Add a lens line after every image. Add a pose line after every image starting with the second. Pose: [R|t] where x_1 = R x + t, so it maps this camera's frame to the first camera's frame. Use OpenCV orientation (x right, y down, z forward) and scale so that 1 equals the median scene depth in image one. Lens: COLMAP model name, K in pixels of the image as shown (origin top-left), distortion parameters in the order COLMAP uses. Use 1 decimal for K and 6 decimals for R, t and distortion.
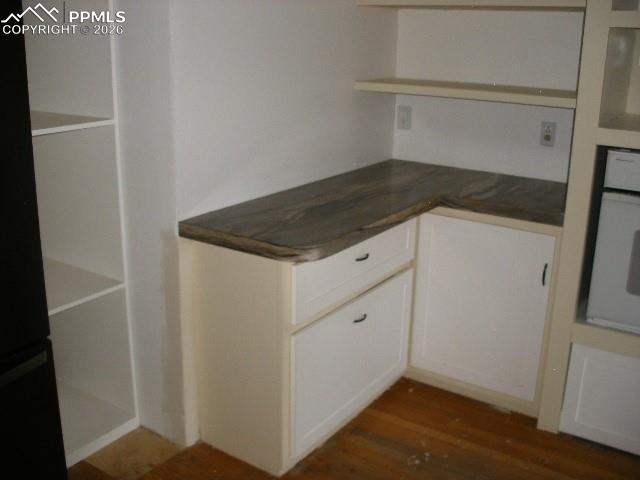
lens RADIAL K [[670.4, 0, 318.4], [0, 670.4, 228.2], [0, 0, 1]] dist [-0.210965, 0.194478]
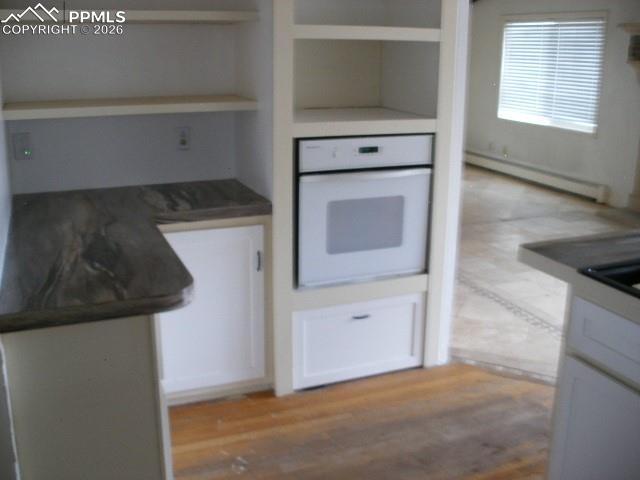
lens RADIAL K [[670.4, 0, 318.4], [0, 670.4, 228.2], [0, 0, 1]] dist [-0.210965, 0.194478]
pose [[0.552295, -0.228163, 0.801818, -0.492923], [0.233213, 0.965701, 0.114160, -0.088685], [-0.800364, 0.123945, 0.586563, 0.249162]]
